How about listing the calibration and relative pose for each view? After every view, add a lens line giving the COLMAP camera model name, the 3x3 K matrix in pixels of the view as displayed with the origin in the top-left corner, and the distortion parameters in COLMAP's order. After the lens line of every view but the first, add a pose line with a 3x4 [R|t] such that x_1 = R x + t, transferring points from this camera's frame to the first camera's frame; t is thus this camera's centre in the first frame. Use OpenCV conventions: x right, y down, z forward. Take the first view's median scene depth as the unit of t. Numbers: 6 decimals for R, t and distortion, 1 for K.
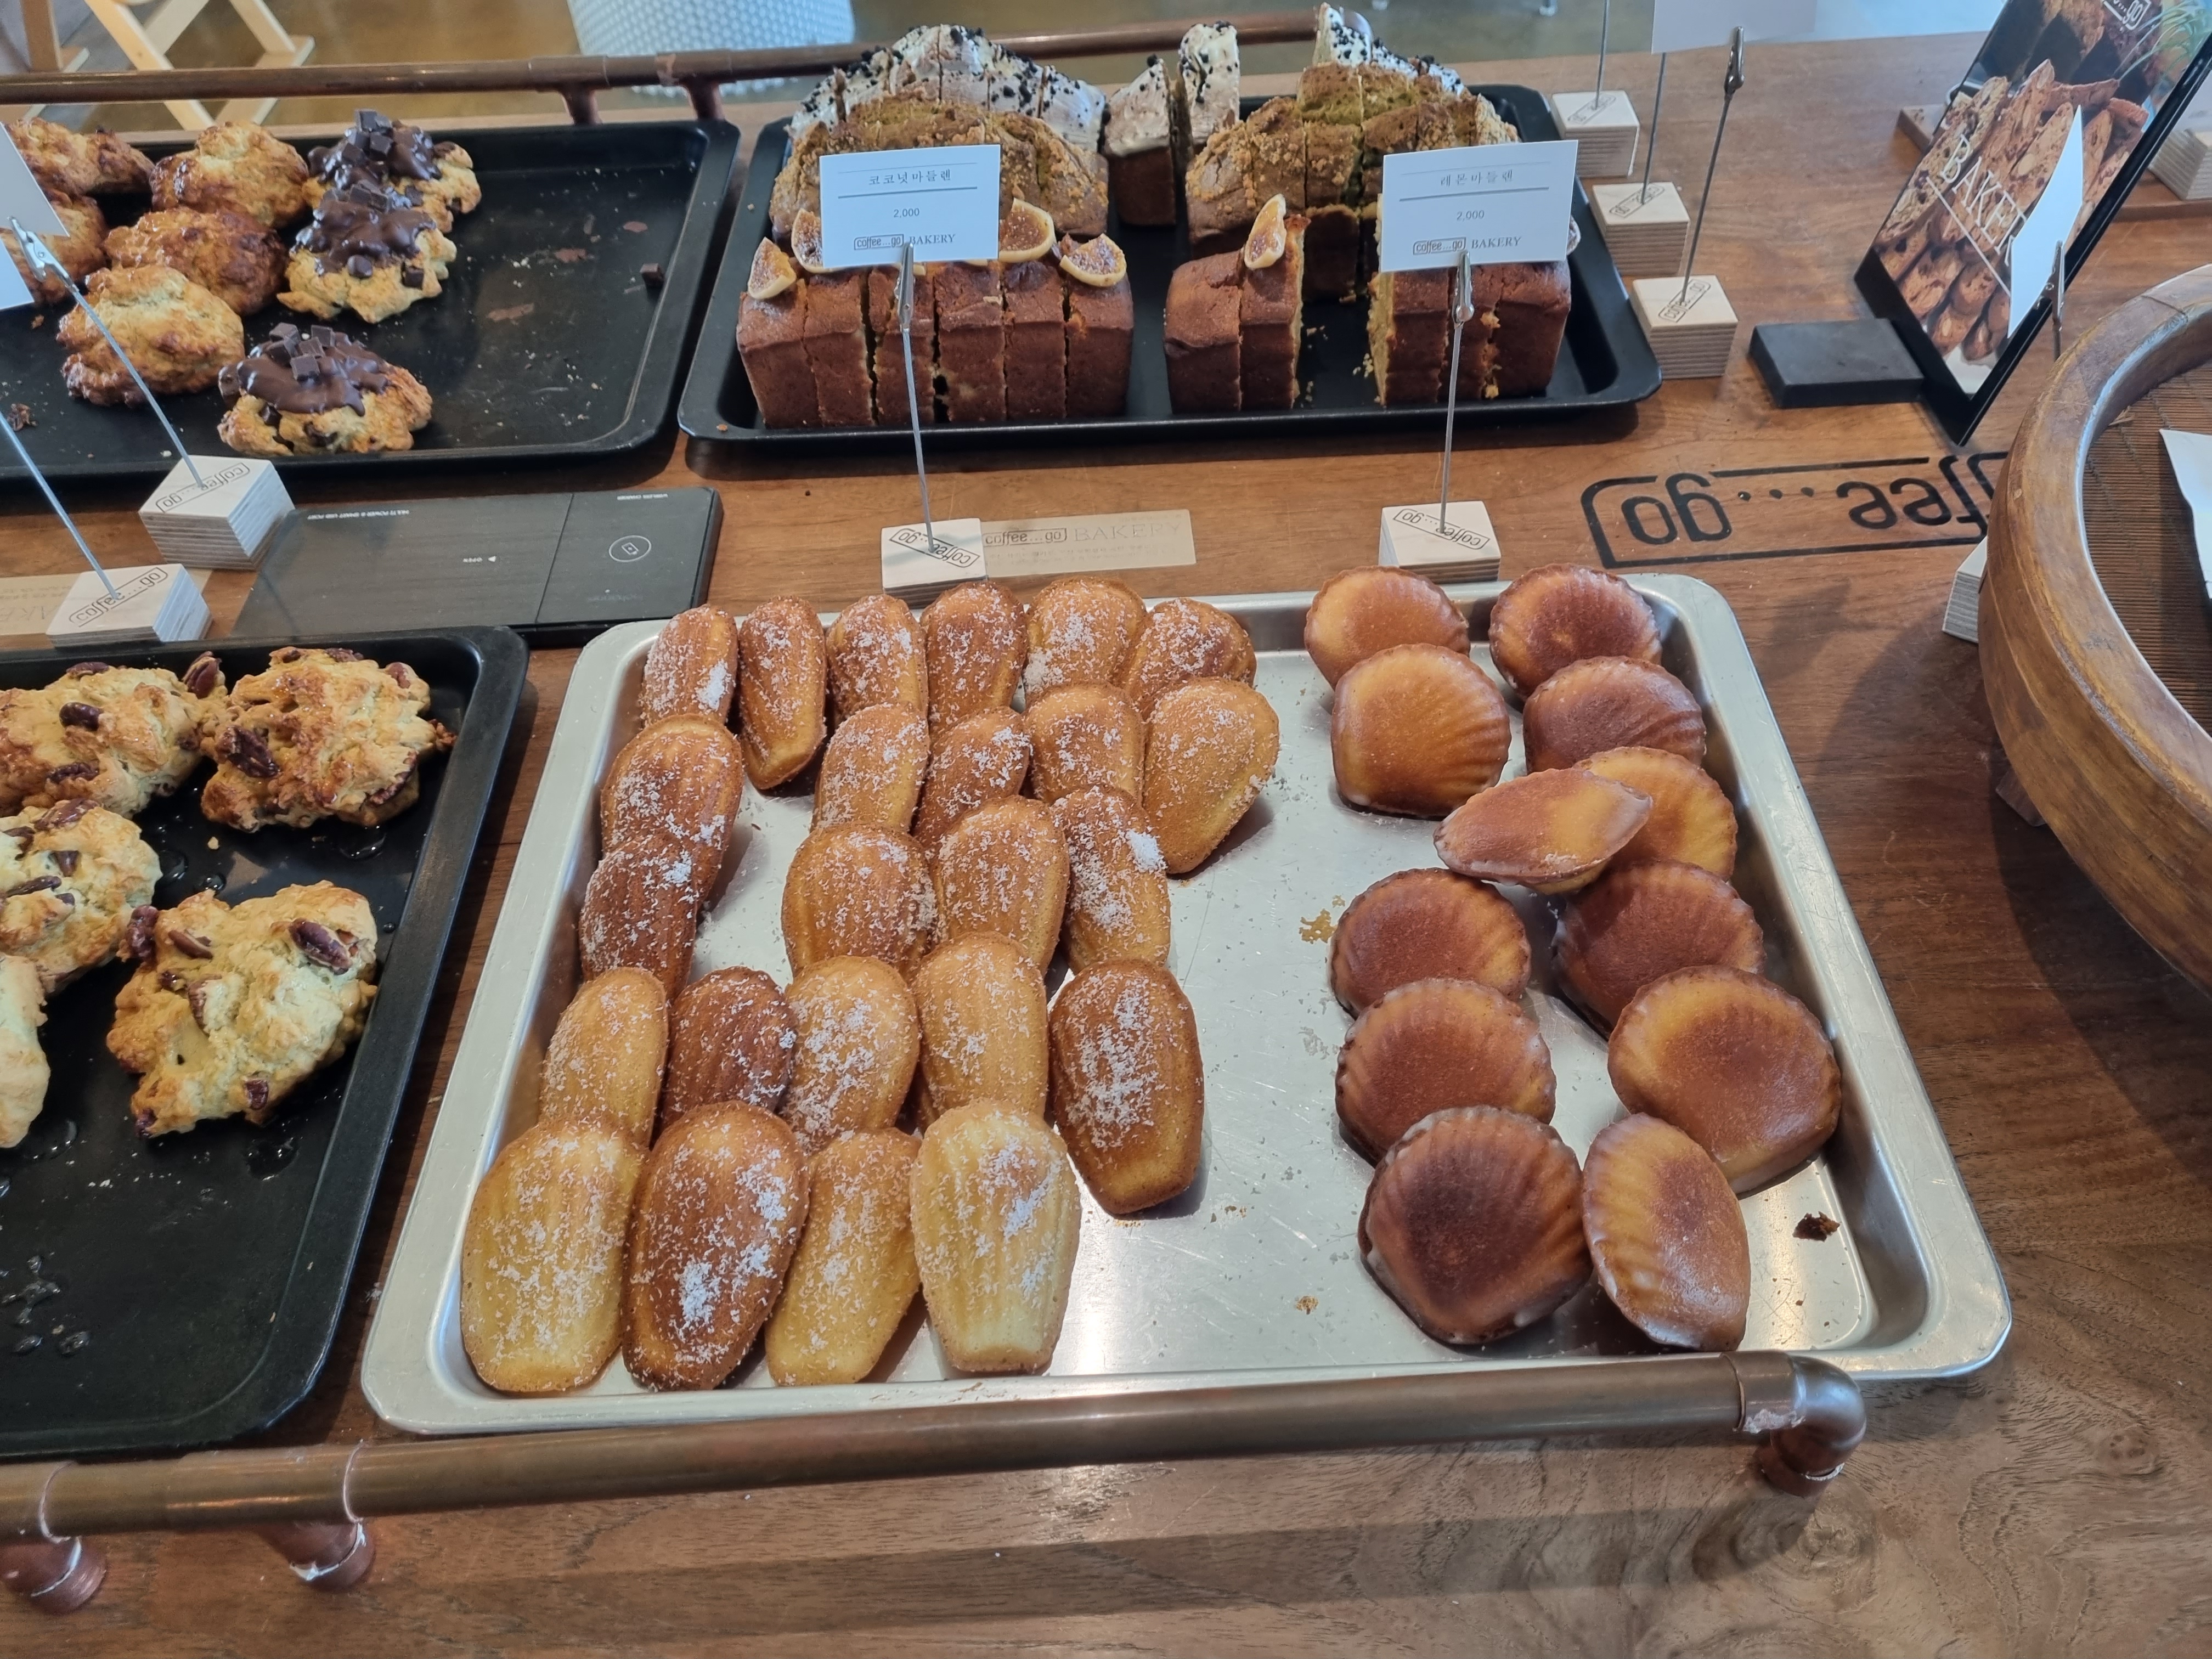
lens RADIAL K [[1637.3, 0, 1106.0], [0, 1637.3, 829.5], [0, 0, 1]] dist [0.042406, -0.012962]
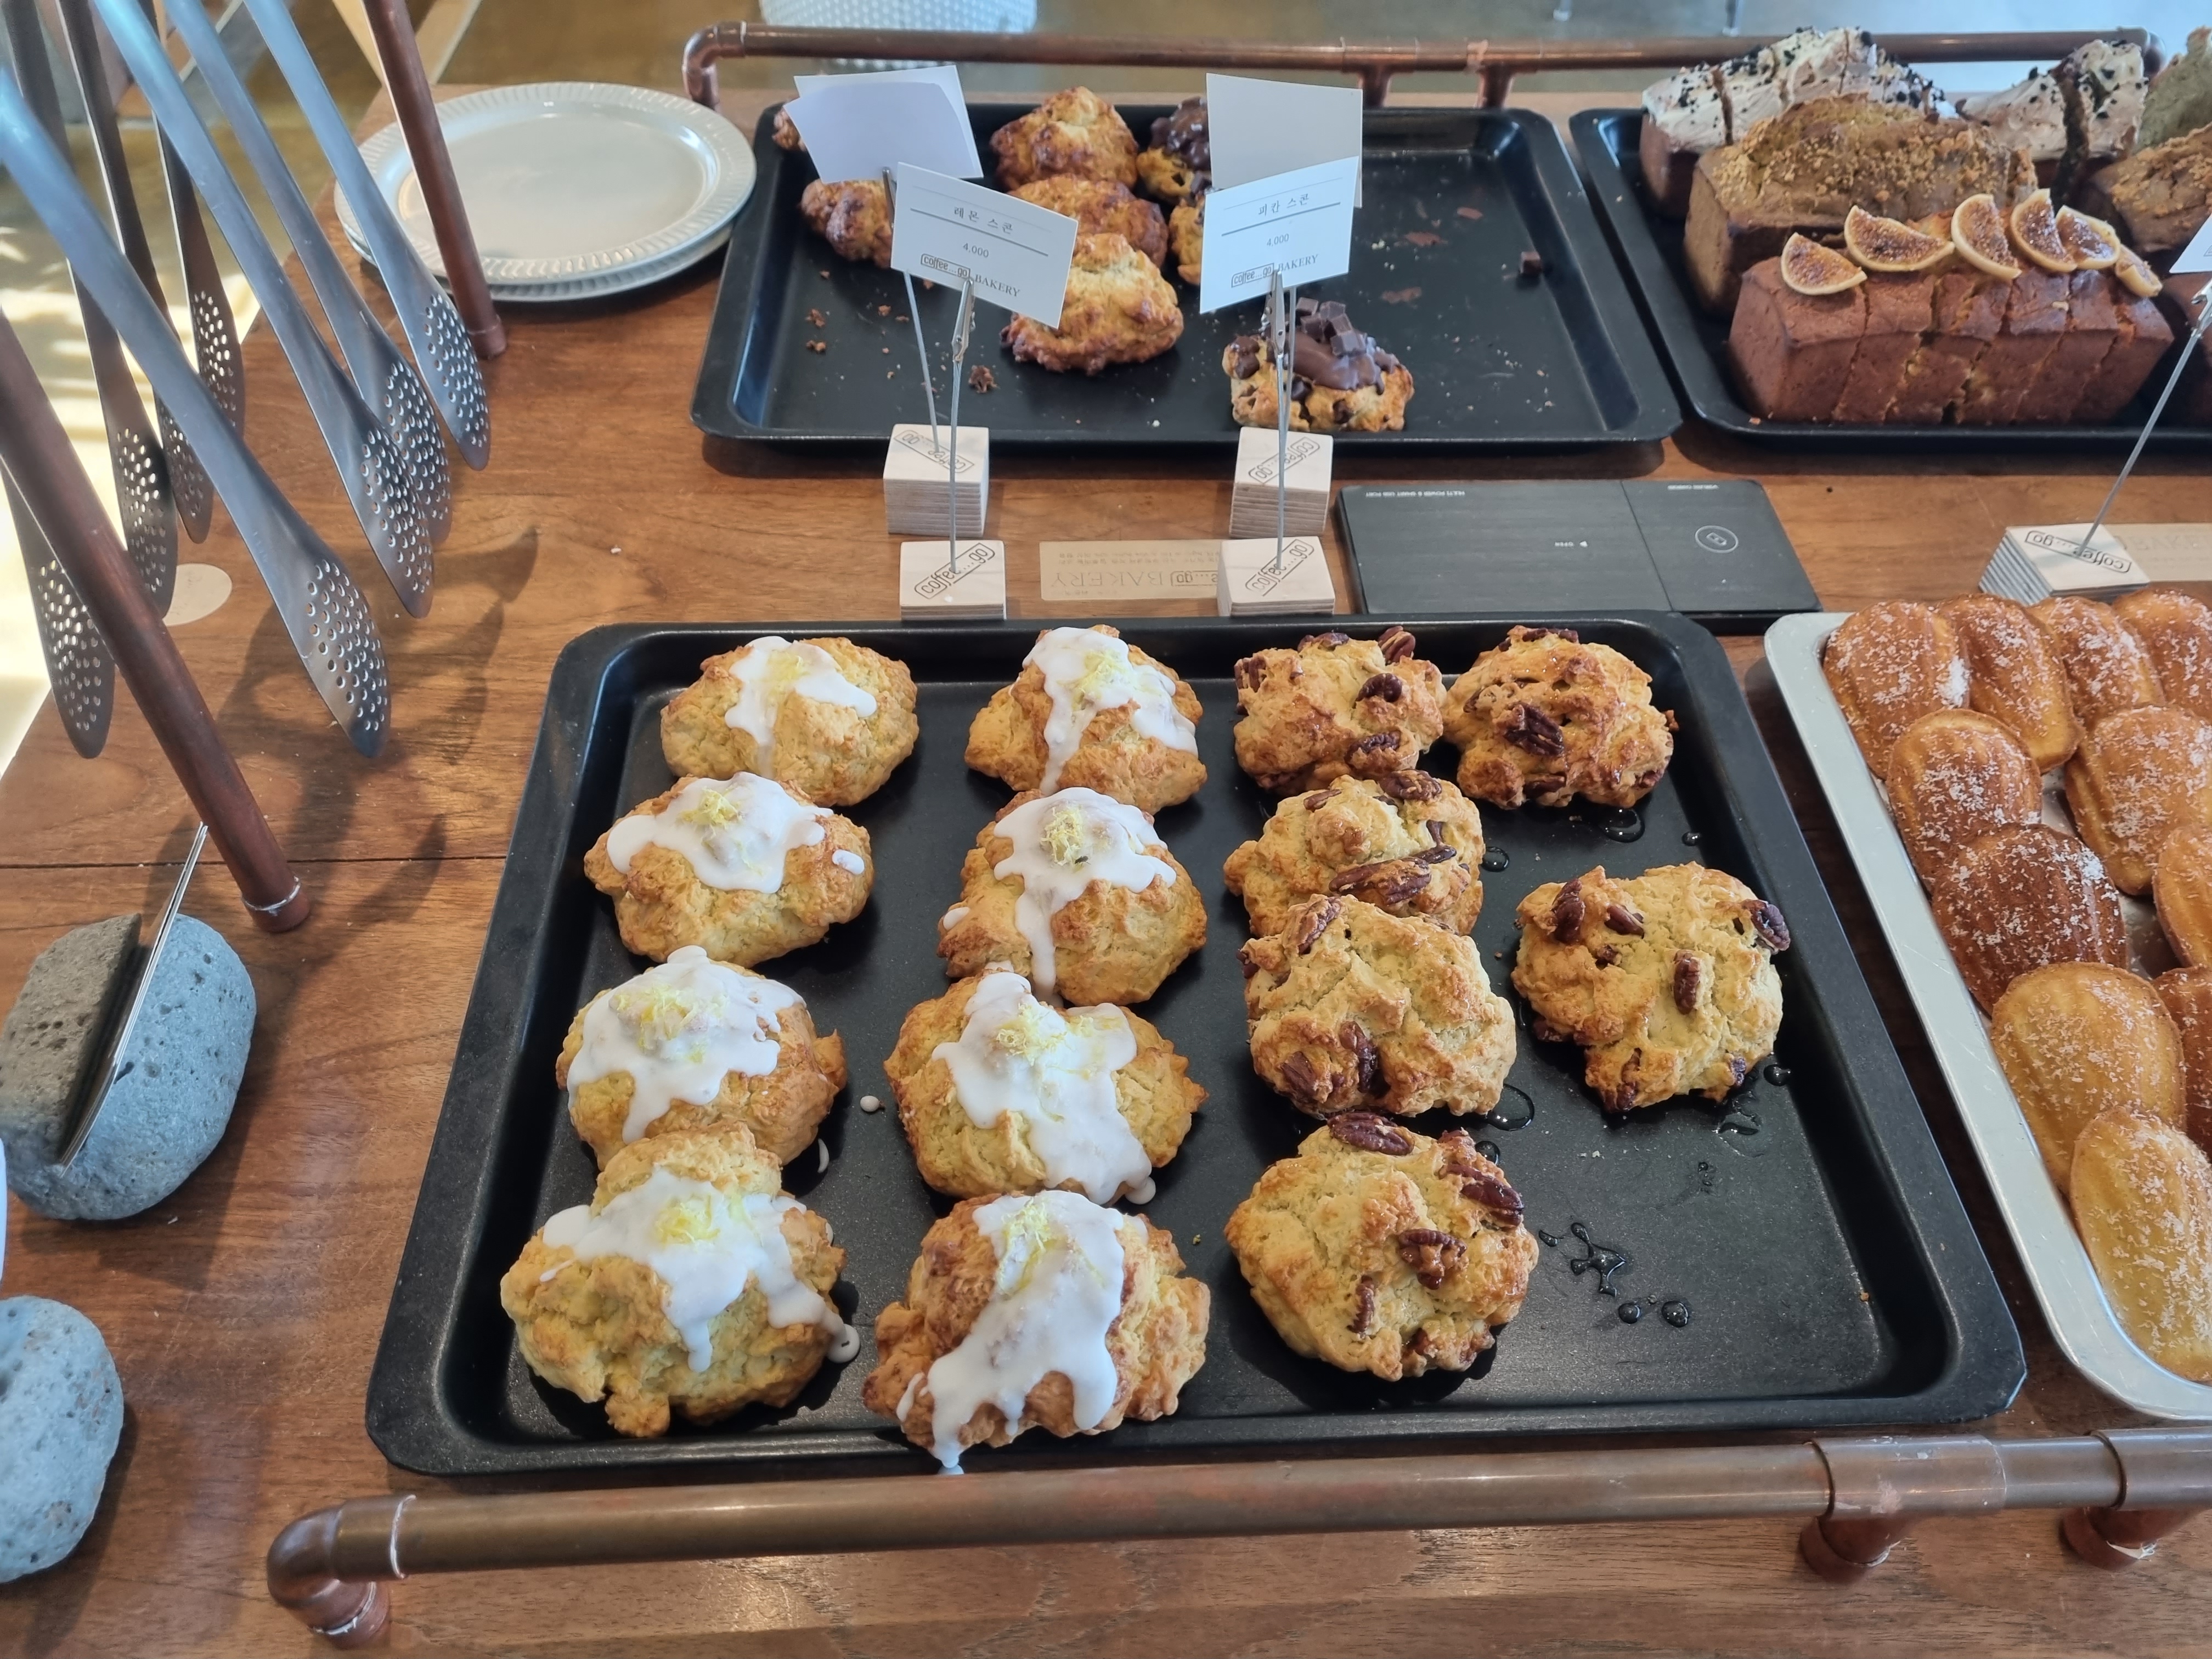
lens RADIAL K [[1650.1, 0, 1106.0], [0, 1650.1, 829.5], [0, 0, 1]] dist [0.048553, -0.030066]
pose [[0.998138, 0.041040, 0.045135, -0.704157], [-0.041147, 0.999152, 0.001457, 0.019715], [-0.045036, -0.003312, 0.998980, 0.005865]]
